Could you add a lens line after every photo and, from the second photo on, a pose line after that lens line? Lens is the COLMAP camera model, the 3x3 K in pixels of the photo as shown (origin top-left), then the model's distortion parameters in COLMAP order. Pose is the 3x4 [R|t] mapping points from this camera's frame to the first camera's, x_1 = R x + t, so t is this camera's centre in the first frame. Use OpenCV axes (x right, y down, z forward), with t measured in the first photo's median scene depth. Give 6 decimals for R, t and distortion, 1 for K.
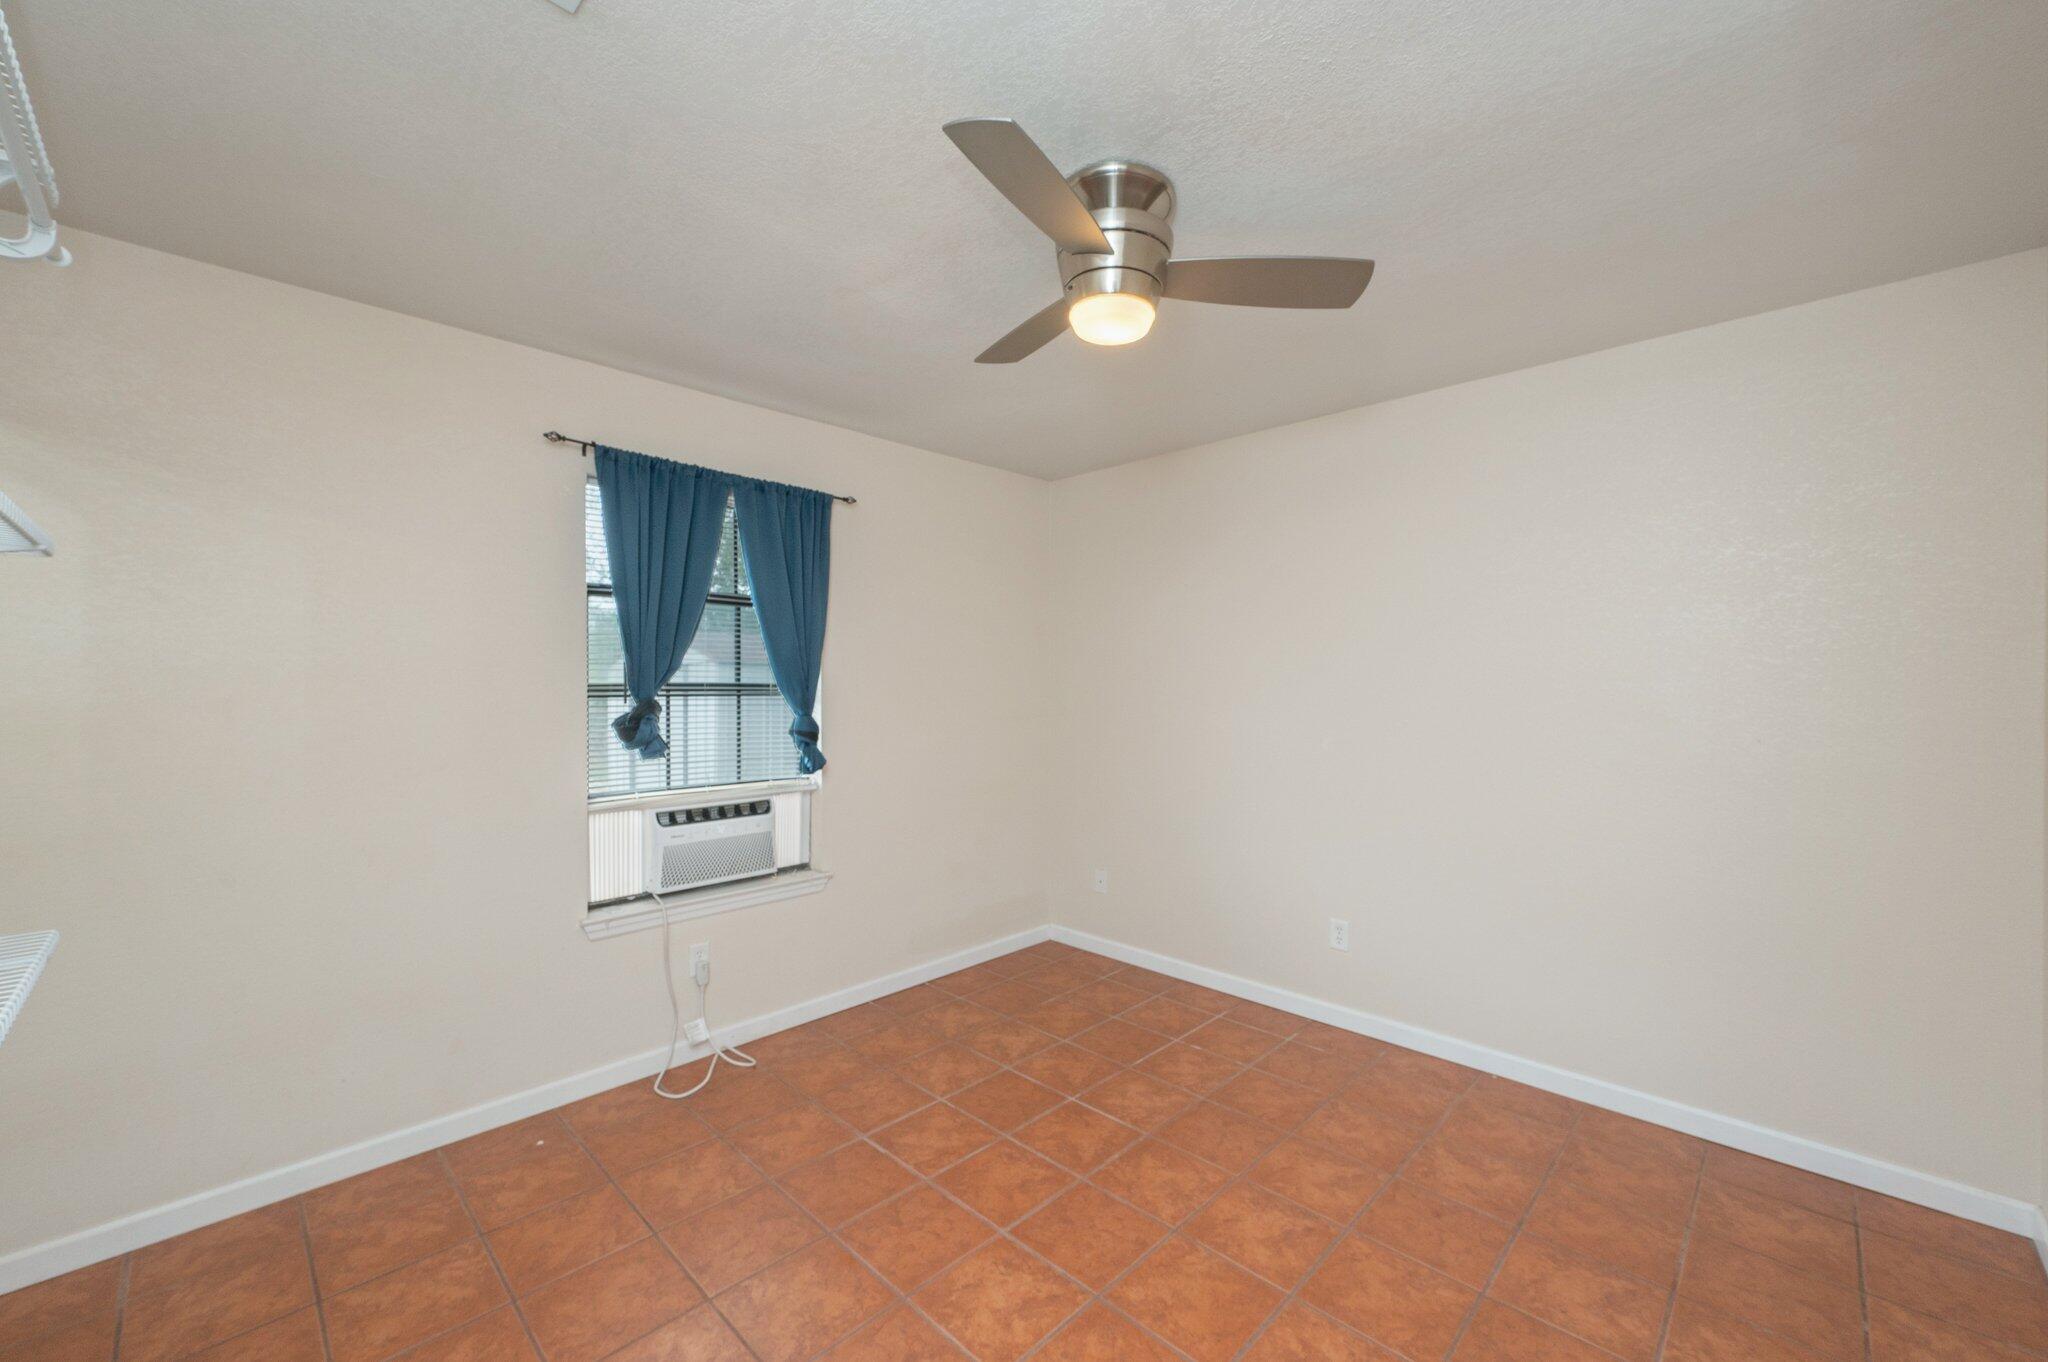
lens RADIAL K [[814.2, 0, 1017.2], [0, 814.2, 691.9], [0, 0, 1]] dist [0.009327, -0.000491]
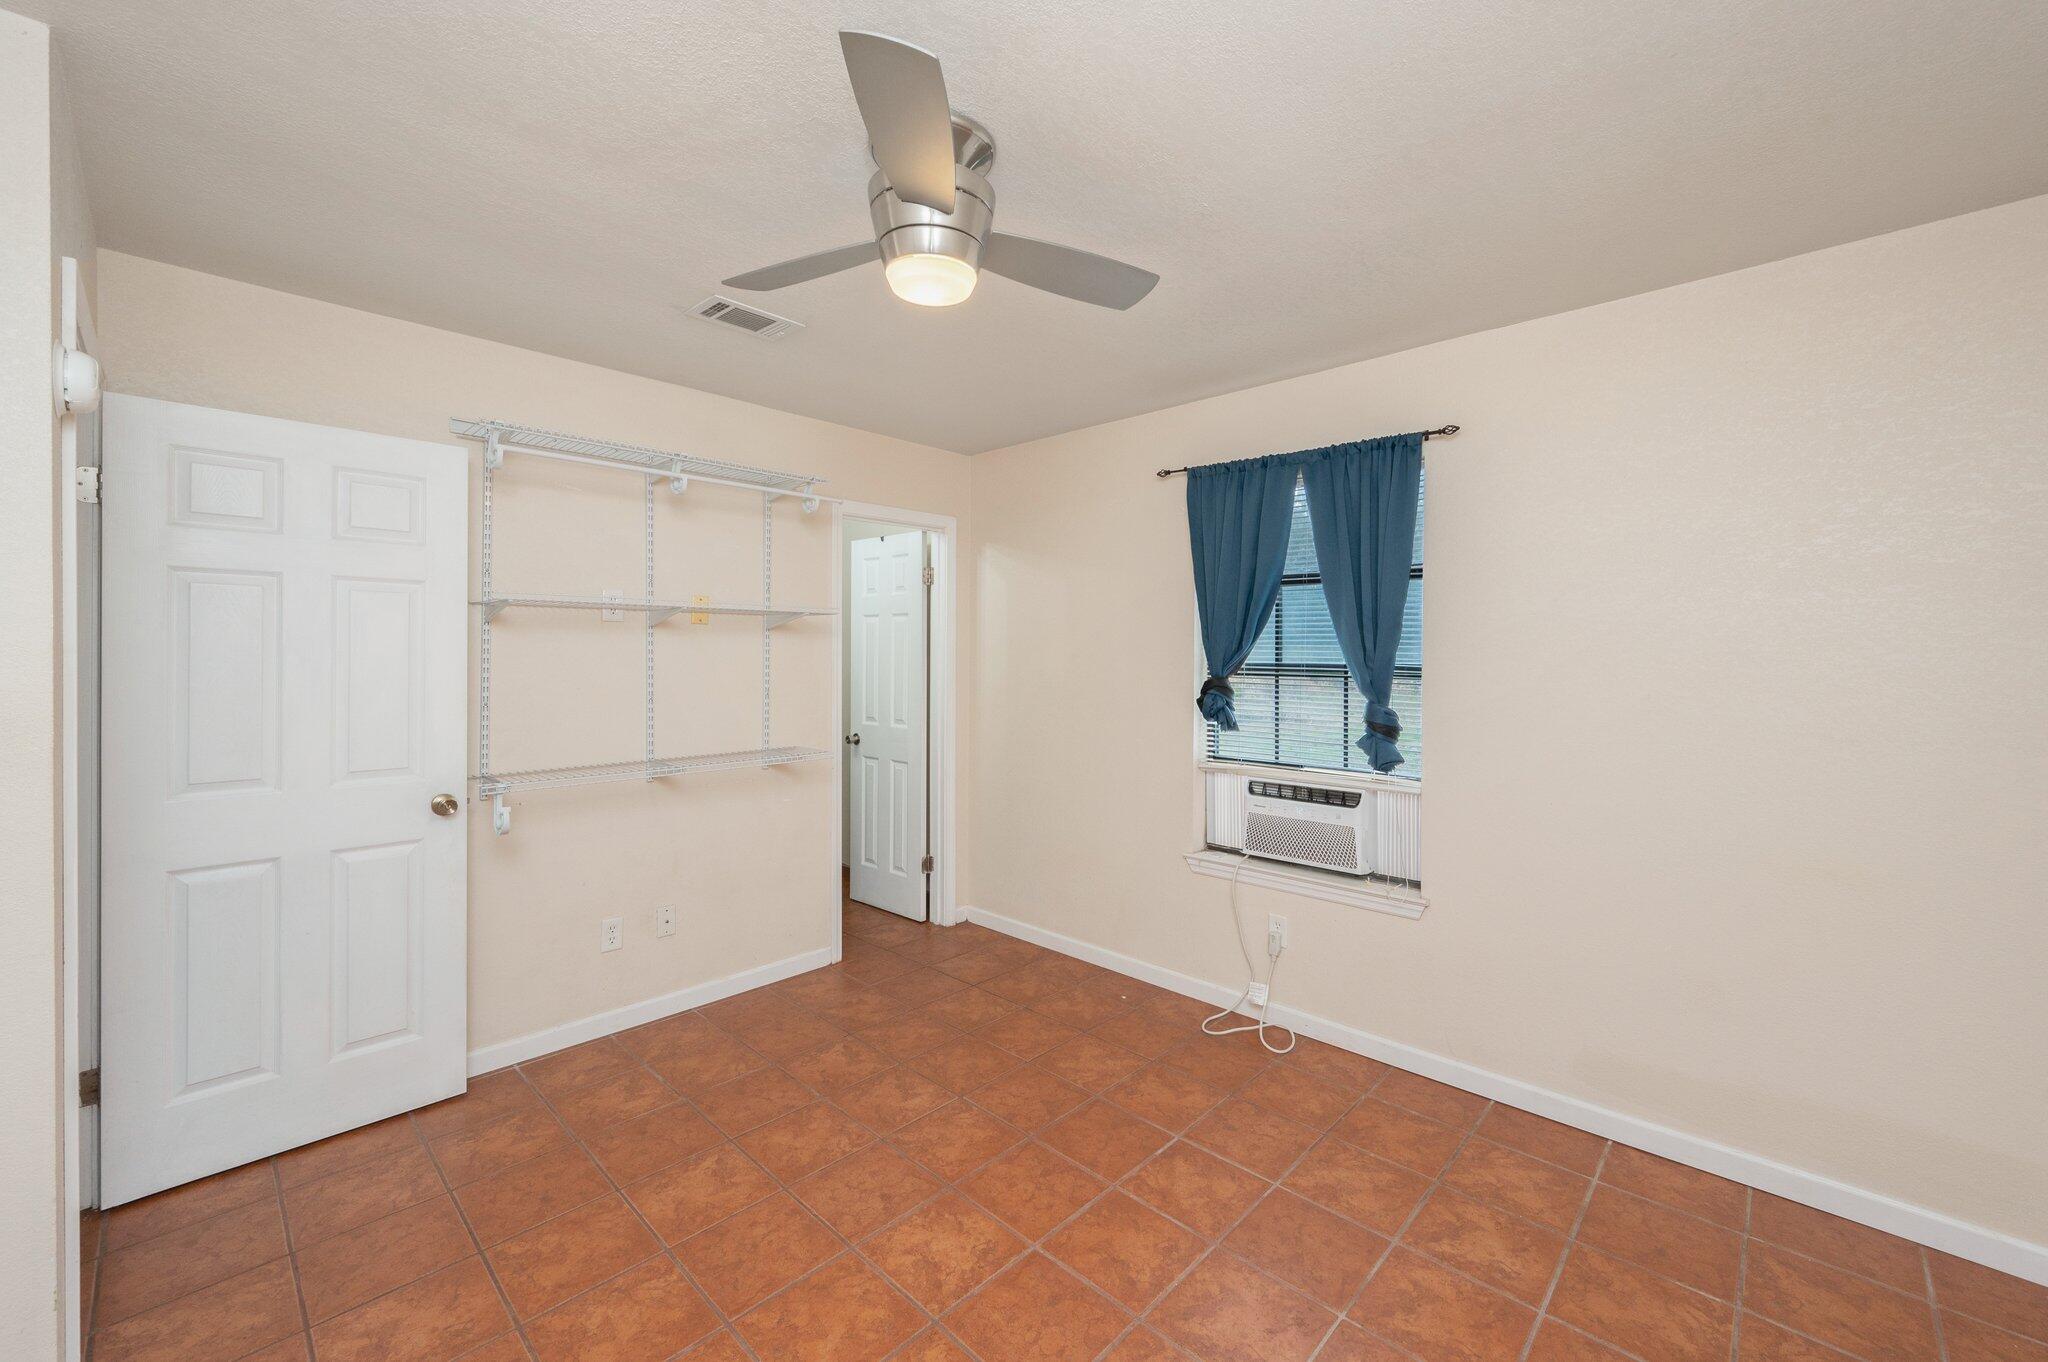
lens RADIAL K [[814.2, 0, 1033.4], [0, 814.2, 662.4], [0, 0, 1]] dist [0.009327, -0.000491]
pose [[0.027727, 0.011662, -0.999547, 0.704029], [-0.017580, 0.999783, 0.011177, -0.019794], [0.999461, 0.017262, 0.027926, 0.733241]]
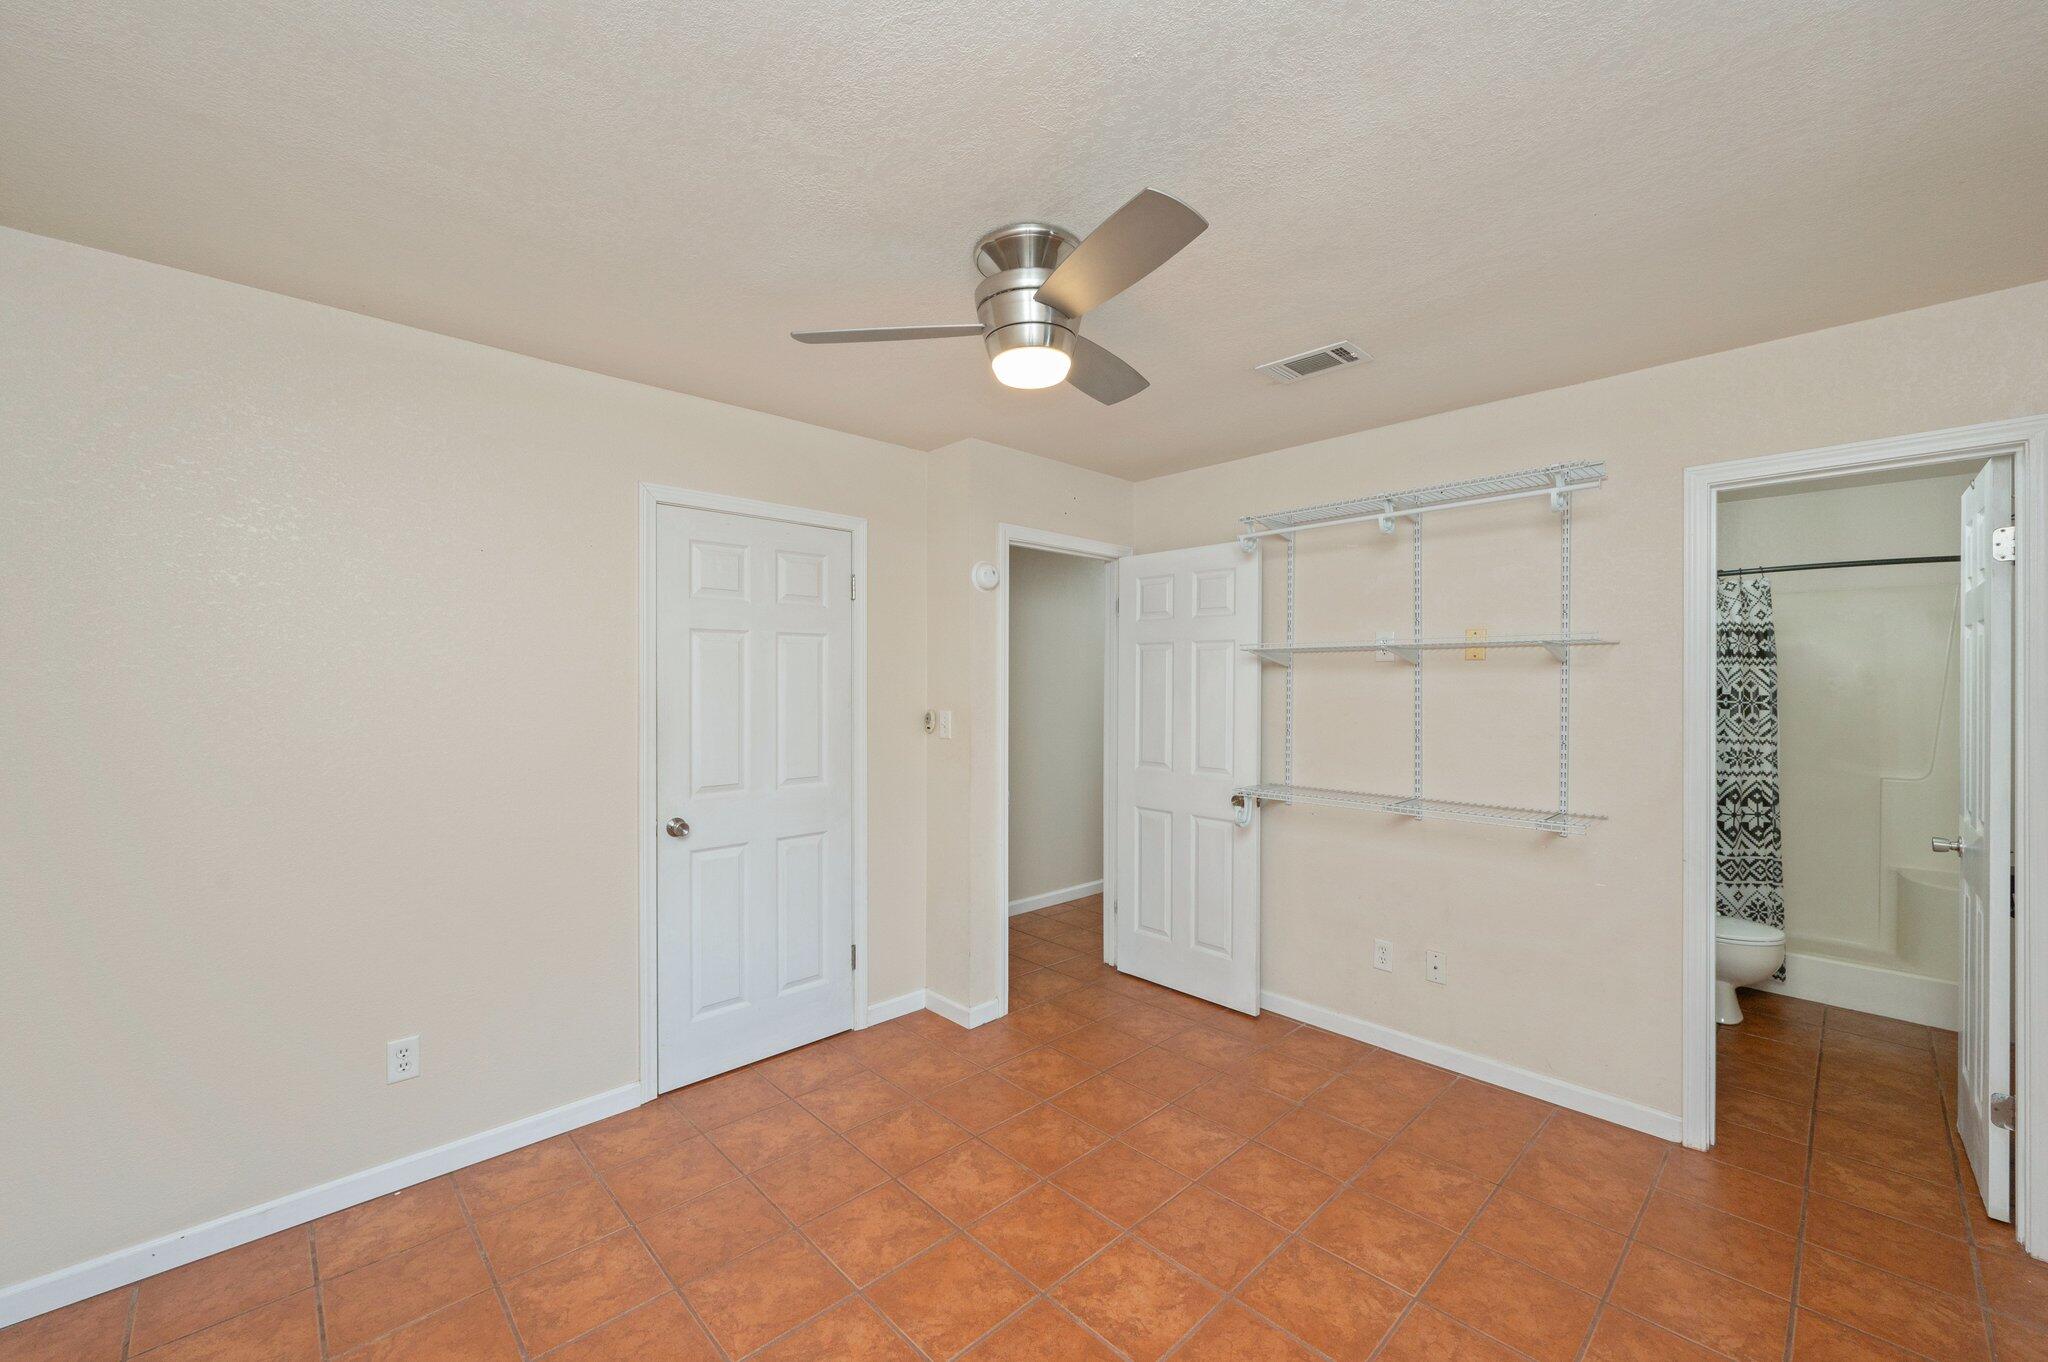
lens RADIAL K [[814.2, 0, 1038.8], [0, 814.2, 679.2], [0, 0, 1]] dist [0.009327, -0.000491]
pose [[-0.999960, 0.000802, 0.008866, 0.063959], [0.000872, 0.999968, 0.007929, -0.037887], [-0.008859, 0.007936, -0.999929, 1.393789]]
